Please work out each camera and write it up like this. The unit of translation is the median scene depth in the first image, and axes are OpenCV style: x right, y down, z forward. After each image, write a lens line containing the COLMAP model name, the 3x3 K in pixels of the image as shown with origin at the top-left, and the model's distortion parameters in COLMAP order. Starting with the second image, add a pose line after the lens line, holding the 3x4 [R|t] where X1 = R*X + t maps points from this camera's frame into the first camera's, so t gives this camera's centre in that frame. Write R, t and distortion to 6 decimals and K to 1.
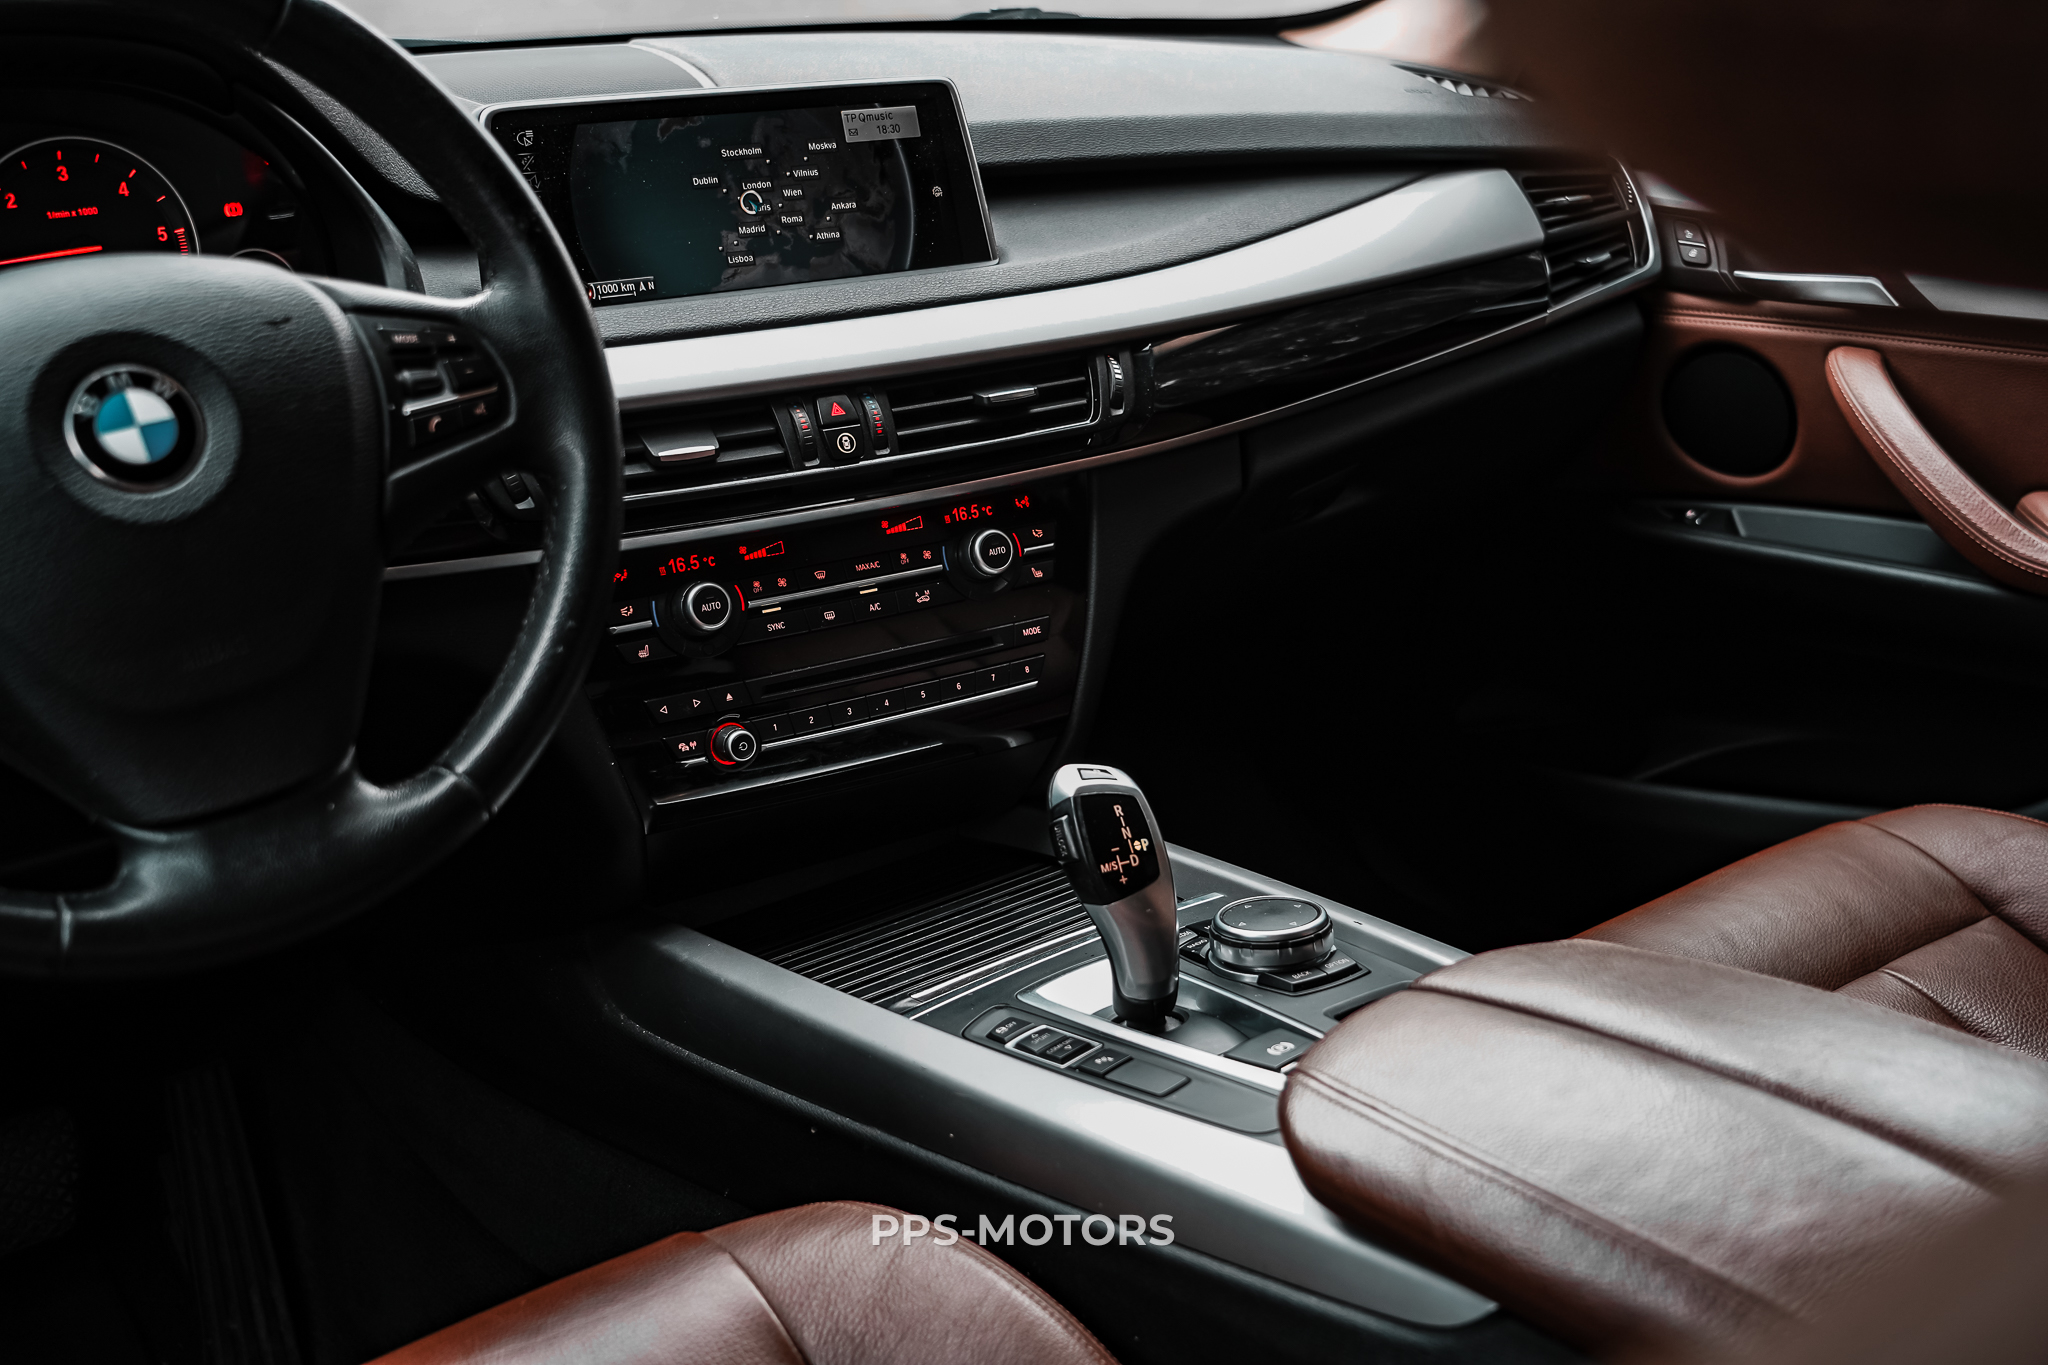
lens RADIAL K [[2162.6, 0, 1062.9], [0, 2162.6, 686.4], [0, 0, 1]] dist [0.029198, 0.000000]
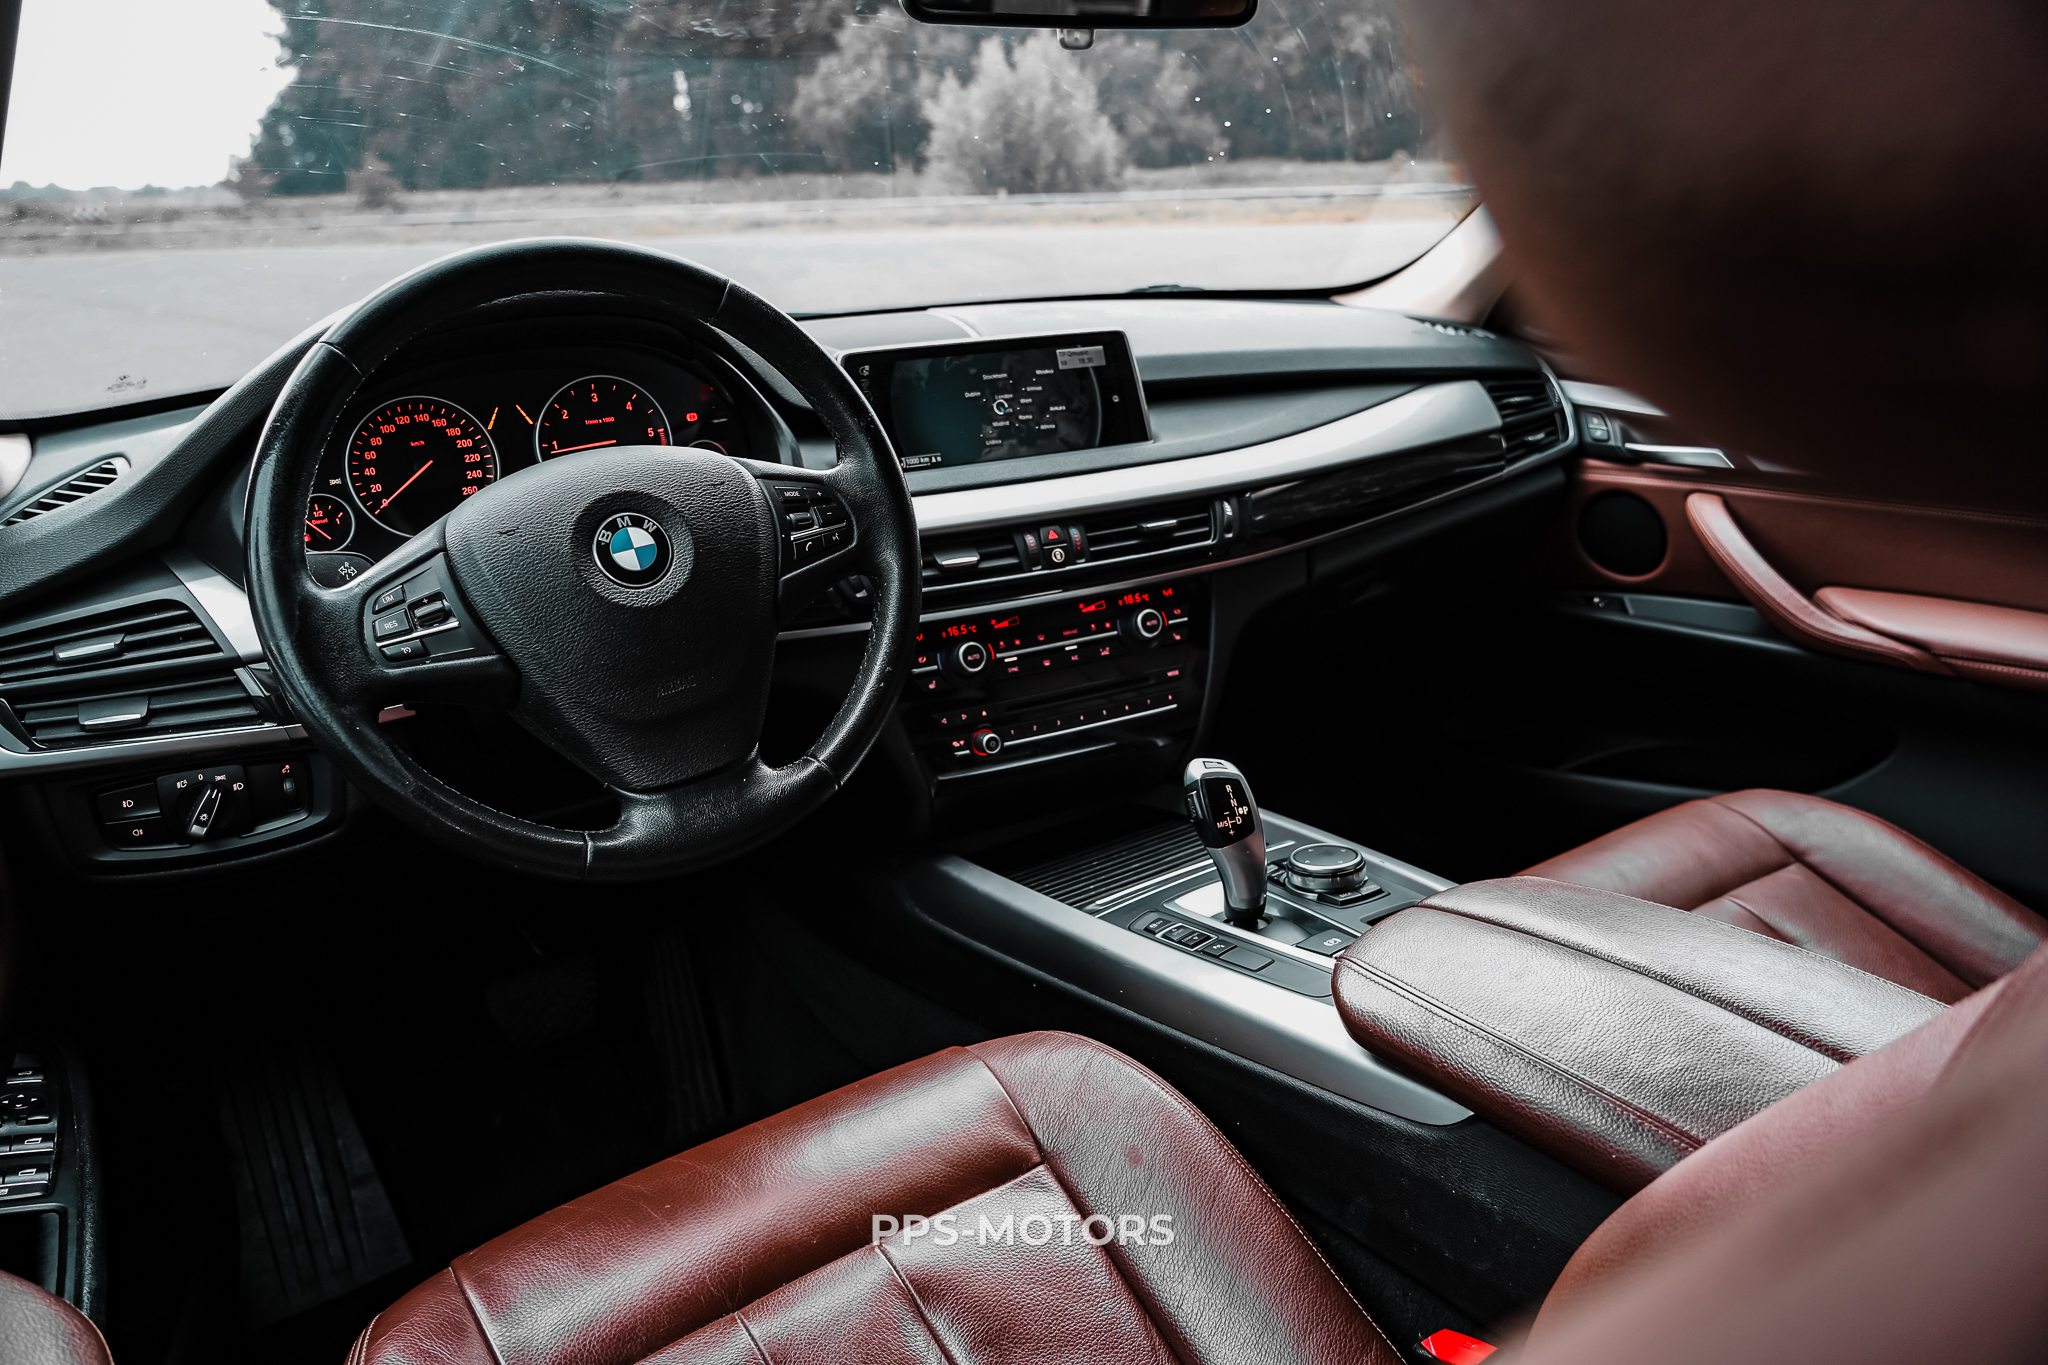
lens RADIAL K [[1372.9, 0, 1074.0], [0, 1372.9, 696.9], [0, 0, 1]] dist [-0.026510, 0.018088]
pose [[0.995950, 0.006606, -0.089663, 0.003649], [-0.007588, 0.999915, -0.010619, 0.003022], [0.089585, 0.011256, 0.995916, -0.010450]]
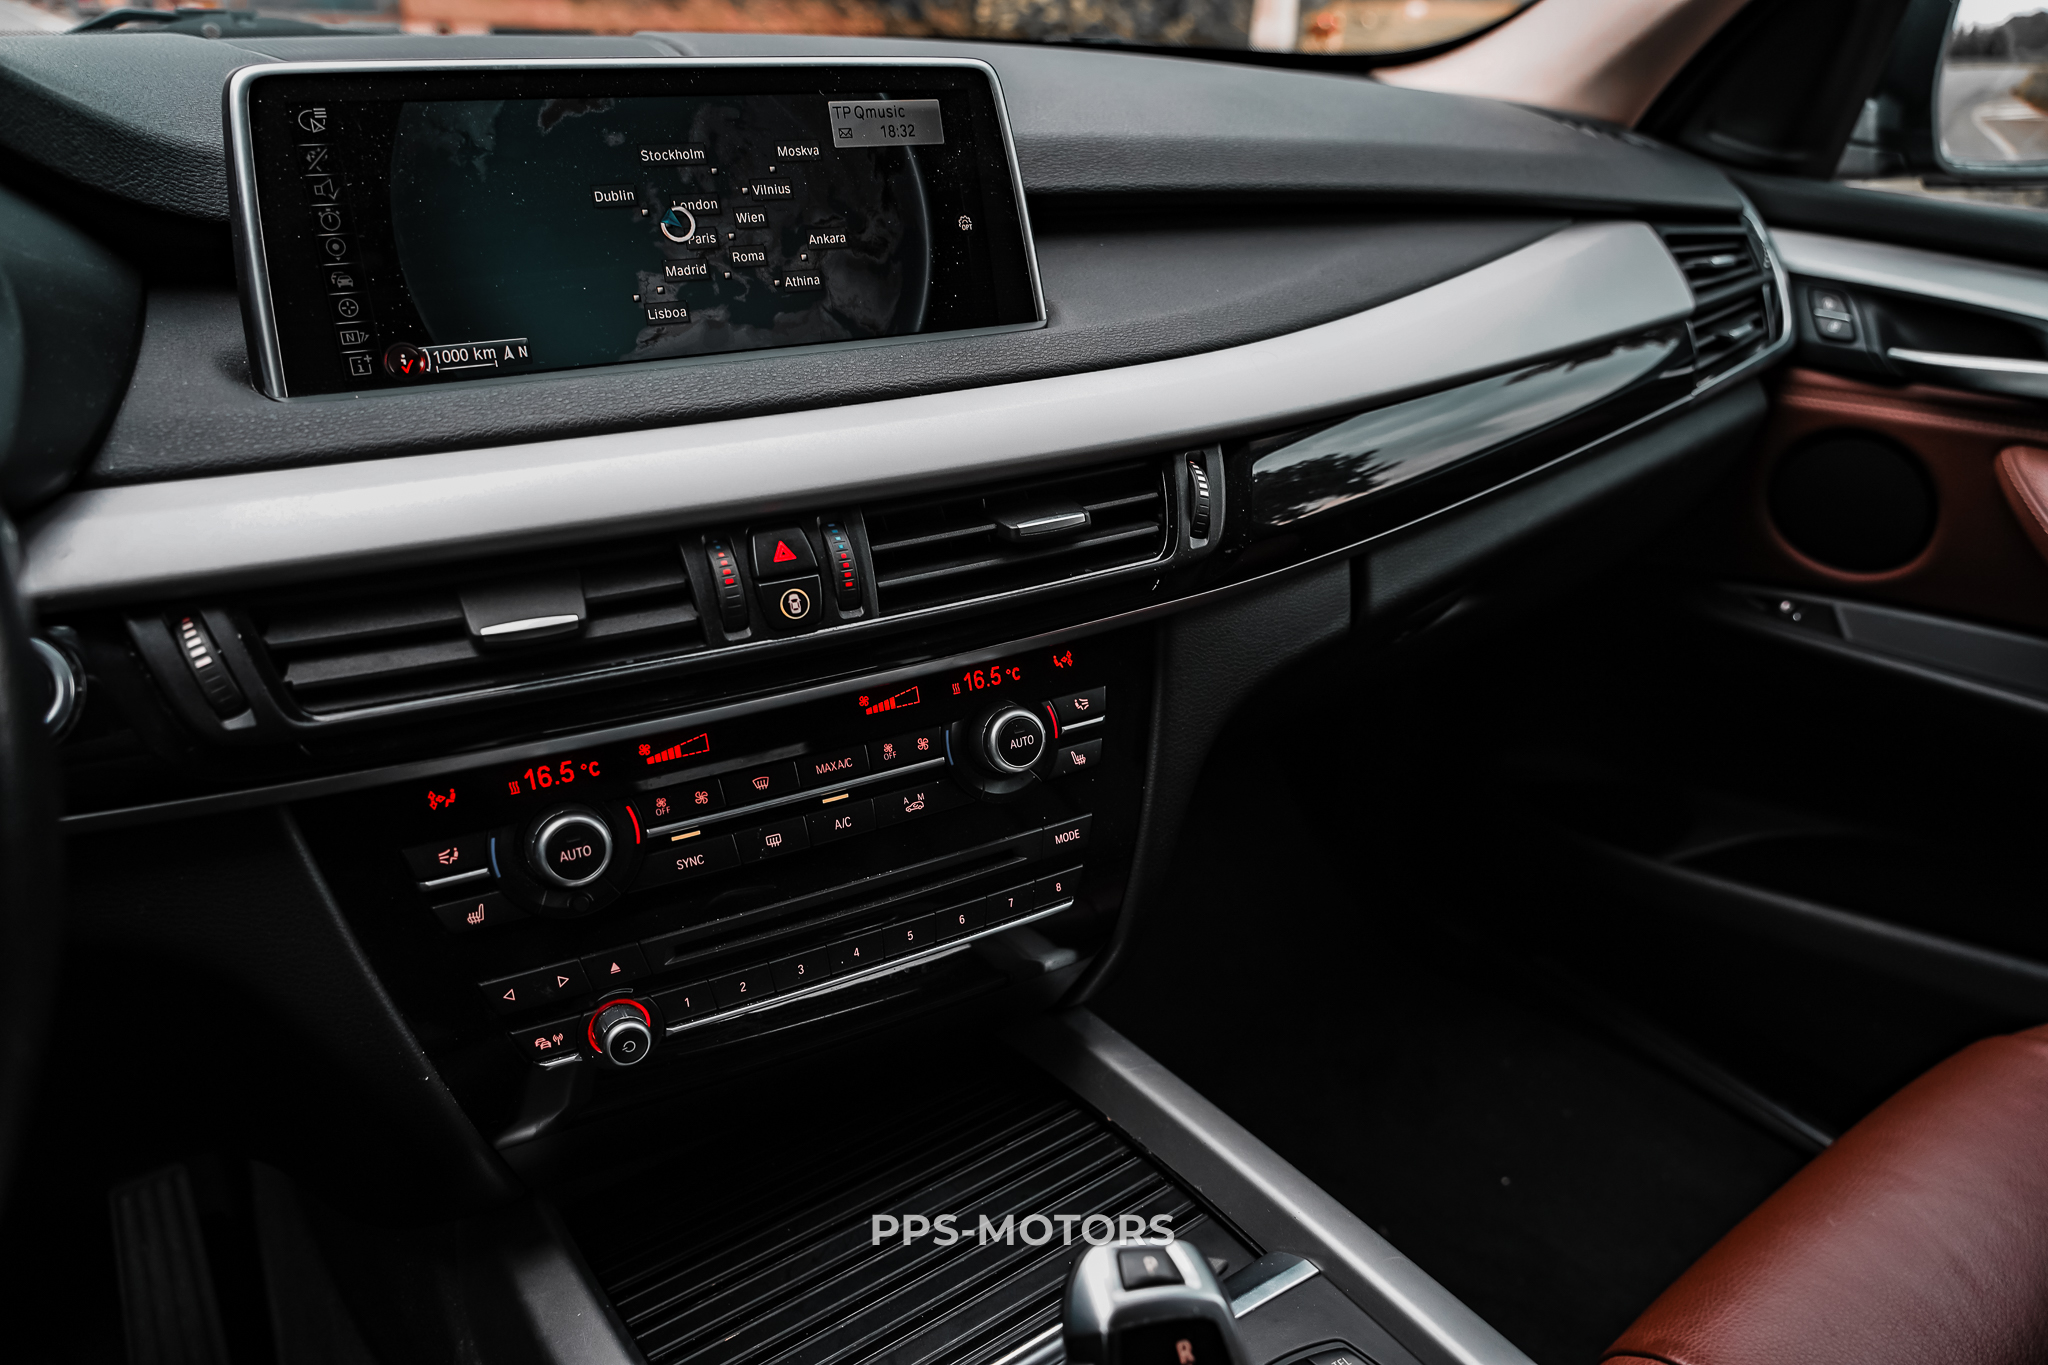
lens RADIAL K [[1372.9, 0, 1035.1], [0, 1372.9, 674.6], [0, 0, 1]] dist [-0.026510, 0.018088]
pose [[0.997212, 0.049985, -0.055403, -0.002294], [-0.045024, 0.995152, 0.087438, -0.124554], [0.059505, -0.084699, 0.994628, 0.556449]]
